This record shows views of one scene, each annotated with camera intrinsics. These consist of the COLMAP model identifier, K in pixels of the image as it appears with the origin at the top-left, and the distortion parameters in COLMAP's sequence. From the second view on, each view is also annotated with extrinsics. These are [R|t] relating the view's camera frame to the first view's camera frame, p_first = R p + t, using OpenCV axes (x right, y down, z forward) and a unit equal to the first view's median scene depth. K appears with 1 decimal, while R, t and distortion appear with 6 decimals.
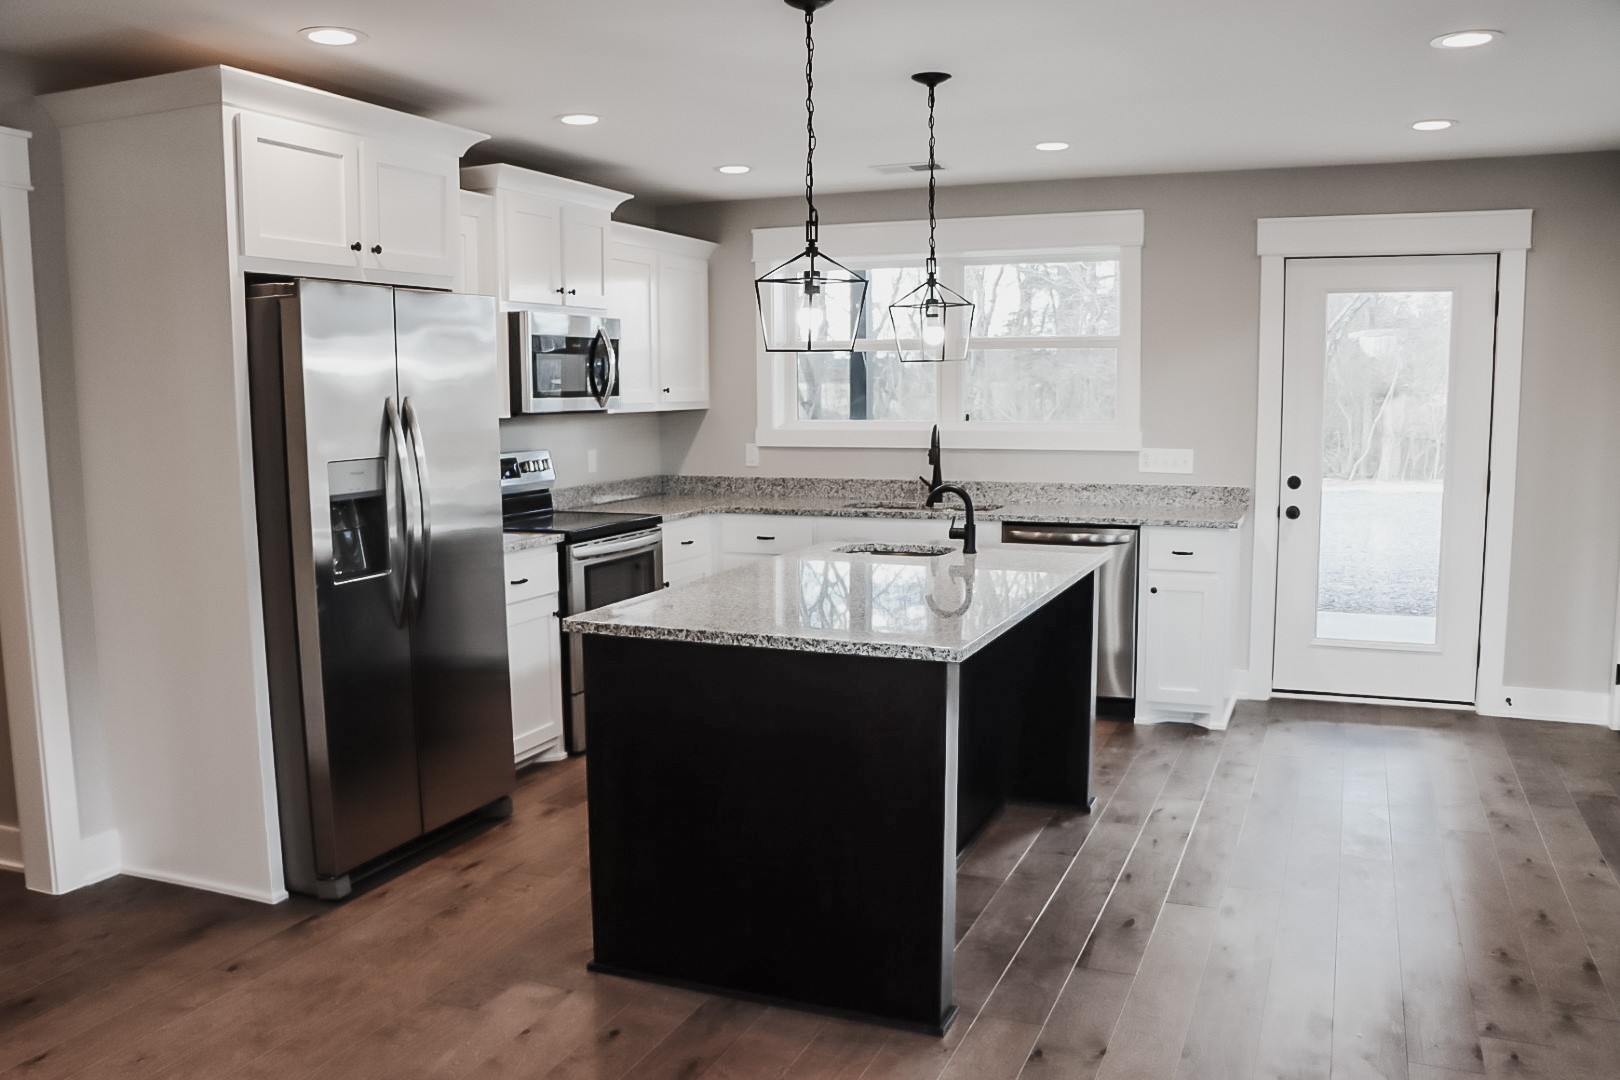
lens RADIAL K [[1335.1, 0, 809.6], [0, 1335.1, 538.6], [0, 0, 1]] dist [-0.089332, -0.002967]
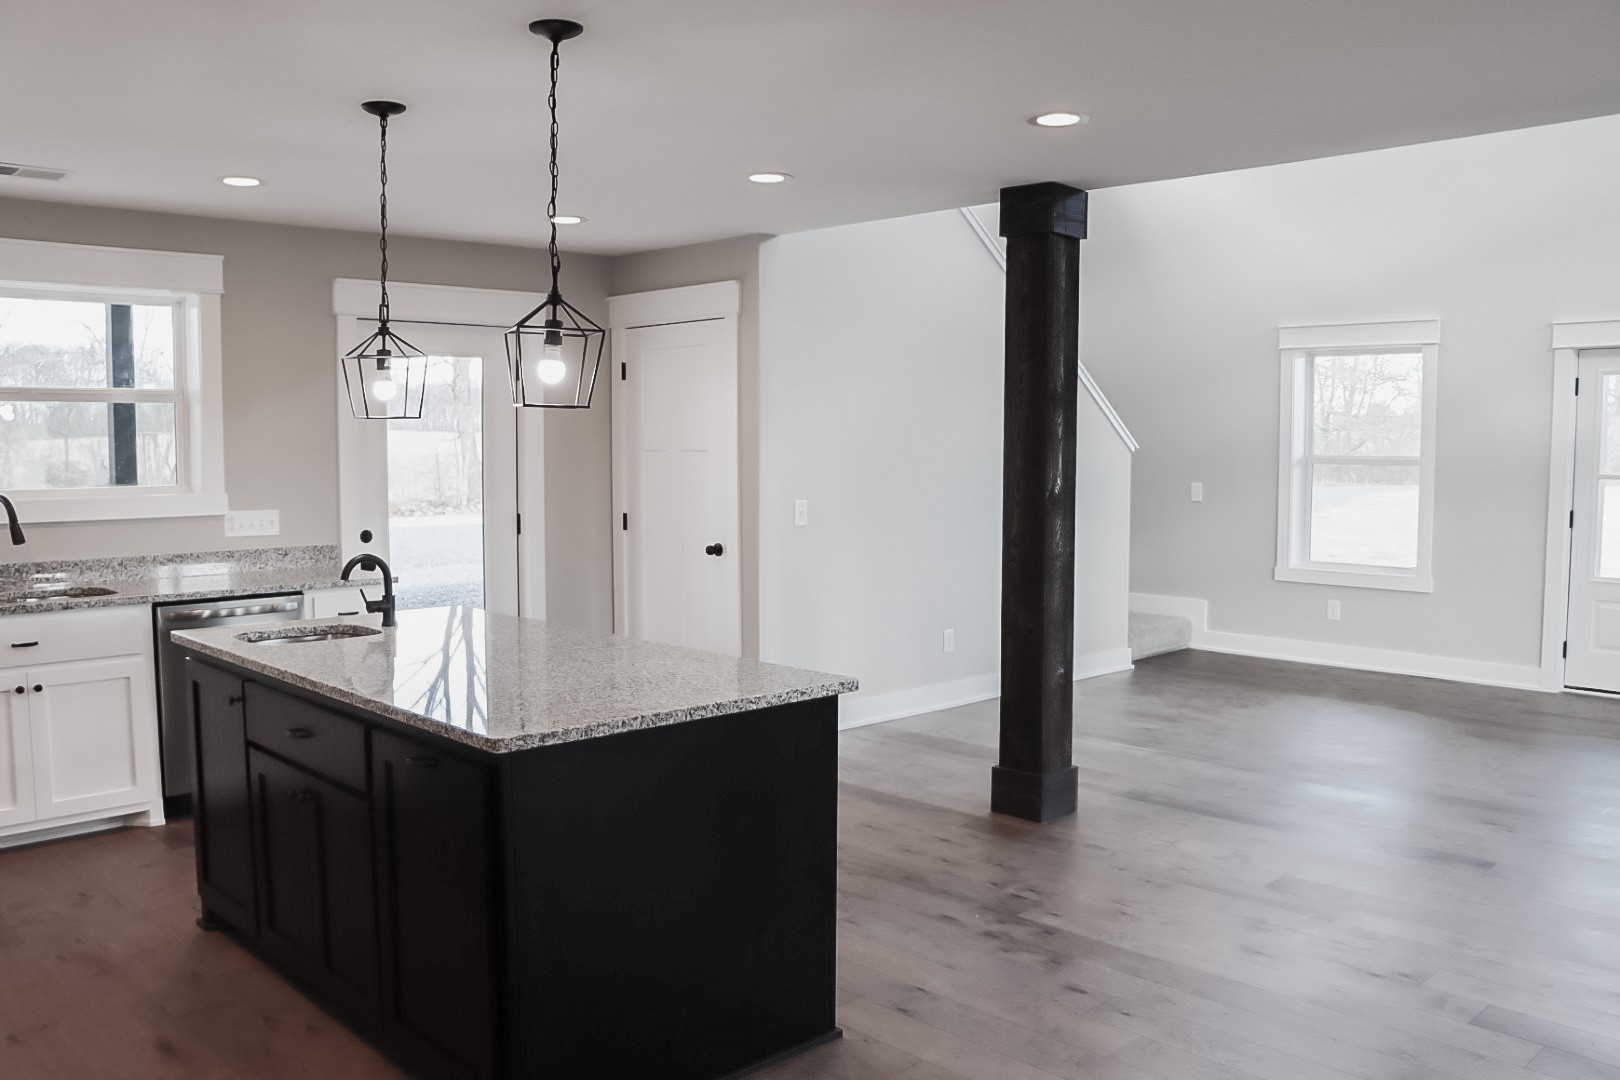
lens RADIAL K [[1335.1, 0, 810.4], [0, 1335.1, 542.9], [0, 0, 1]] dist [-0.089332, -0.002967]
pose [[0.412037, -0.064328, 0.908893, -0.583837], [0.099498, 0.994716, 0.025296, -0.040309], [-0.905718, 0.080010, 0.416261, 0.353735]]
